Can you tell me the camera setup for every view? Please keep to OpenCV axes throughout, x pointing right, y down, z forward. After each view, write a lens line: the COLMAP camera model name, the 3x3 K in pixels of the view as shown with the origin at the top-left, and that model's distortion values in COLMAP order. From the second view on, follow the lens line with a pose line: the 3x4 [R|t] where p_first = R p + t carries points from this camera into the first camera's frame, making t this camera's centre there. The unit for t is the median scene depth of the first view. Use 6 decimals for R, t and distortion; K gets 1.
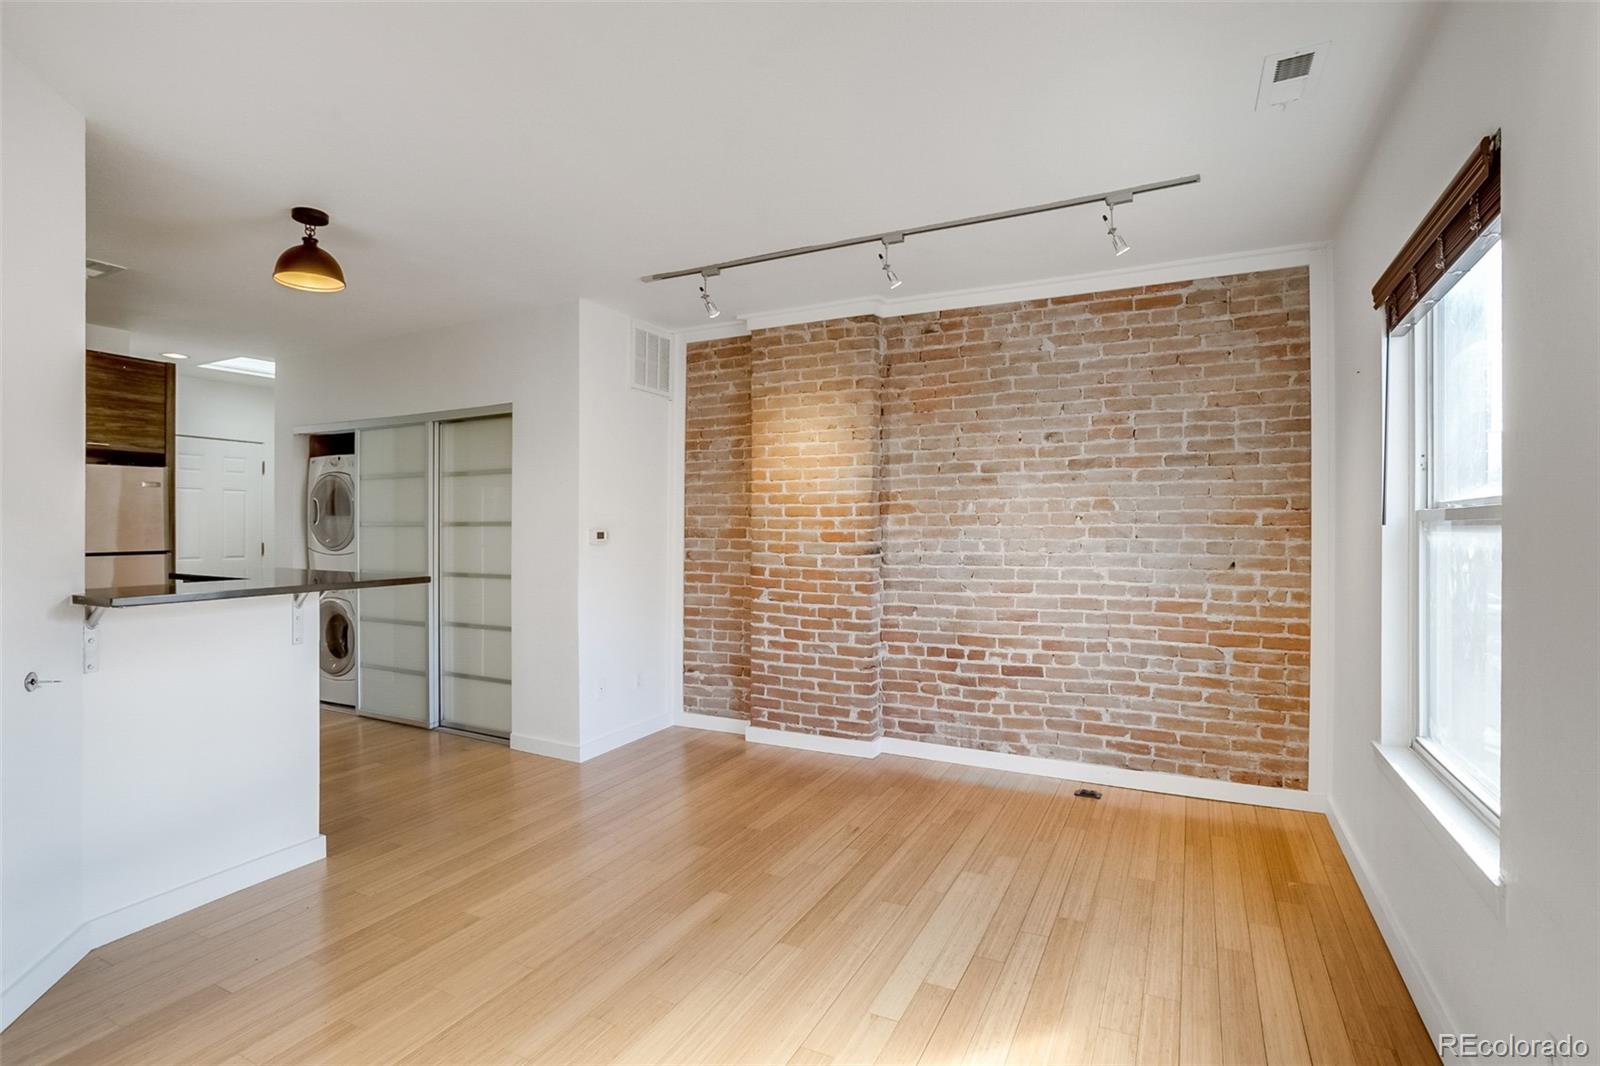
lens RADIAL K [[780.8, 0, 800.0], [0, 780.8, 533.0], [0, 0, 1]] dist [-0.069846, 0.040179]
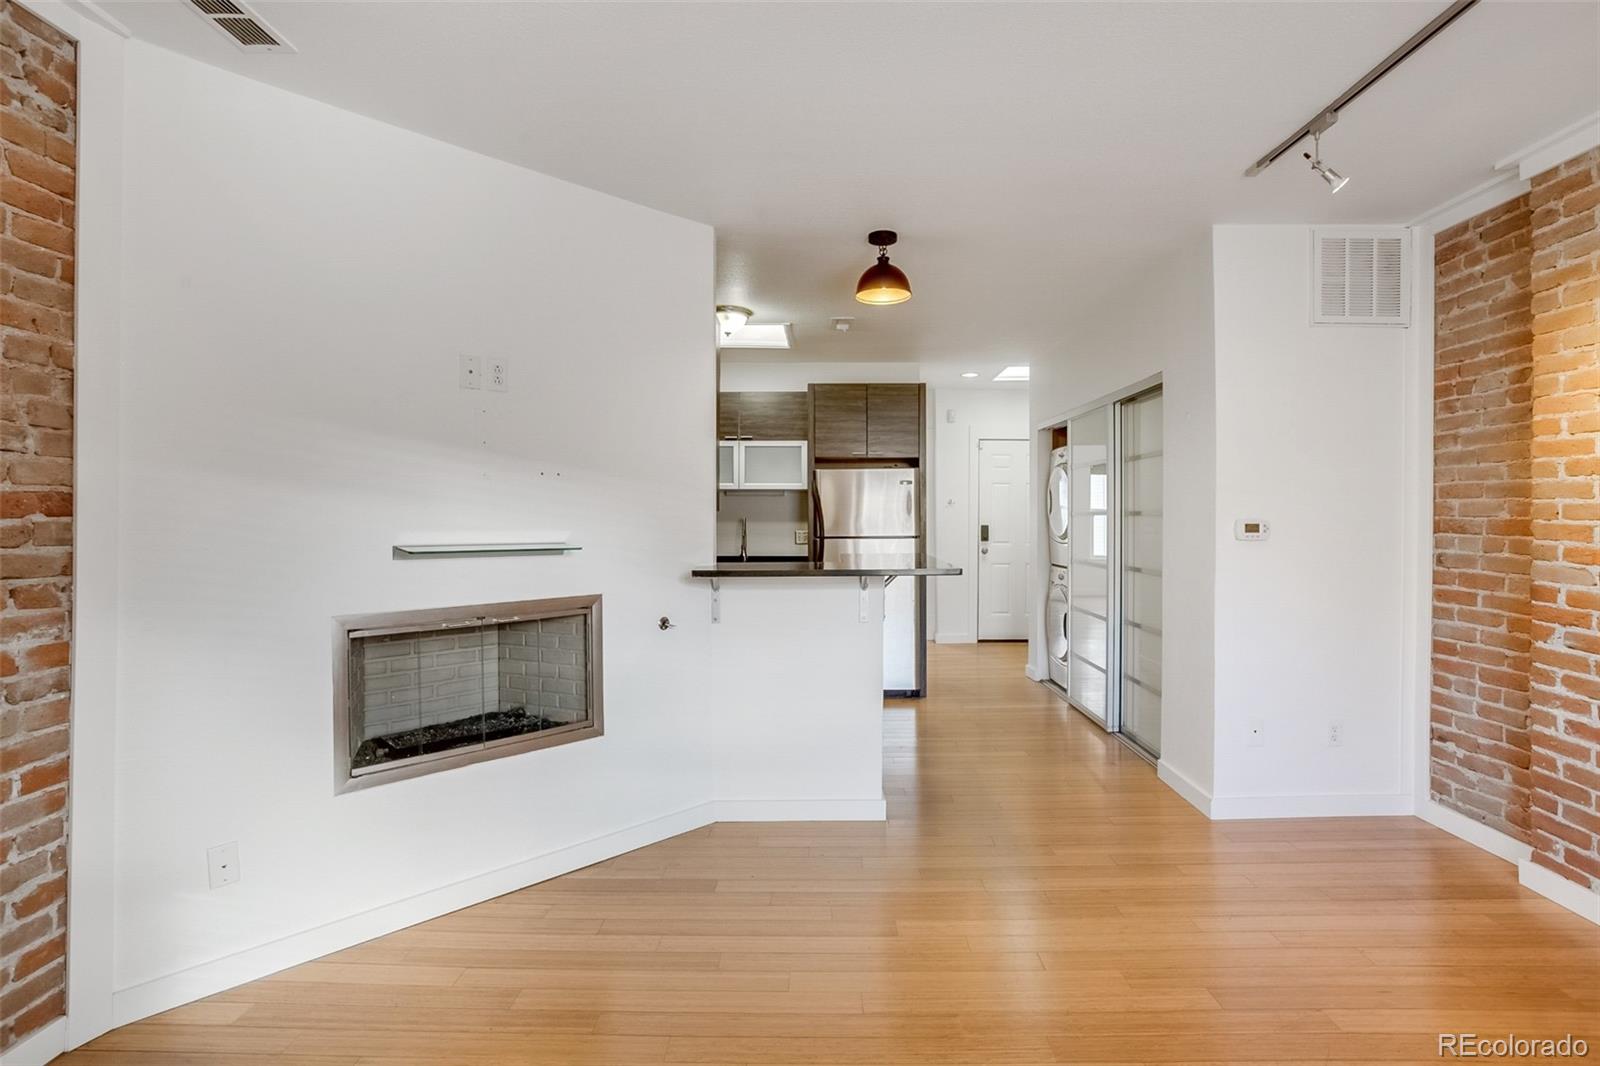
lens RADIAL K [[778.5, 0, 795.1], [0, 778.5, 514.4], [0, 0, 1]] dist [-0.058760, 0.028205]
pose [[0.432906, -0.002184, -0.901437, 0.216378], [-0.004899, 0.999977, -0.004776, -0.004515], [0.901426, 0.006484, 0.432885, 0.273013]]
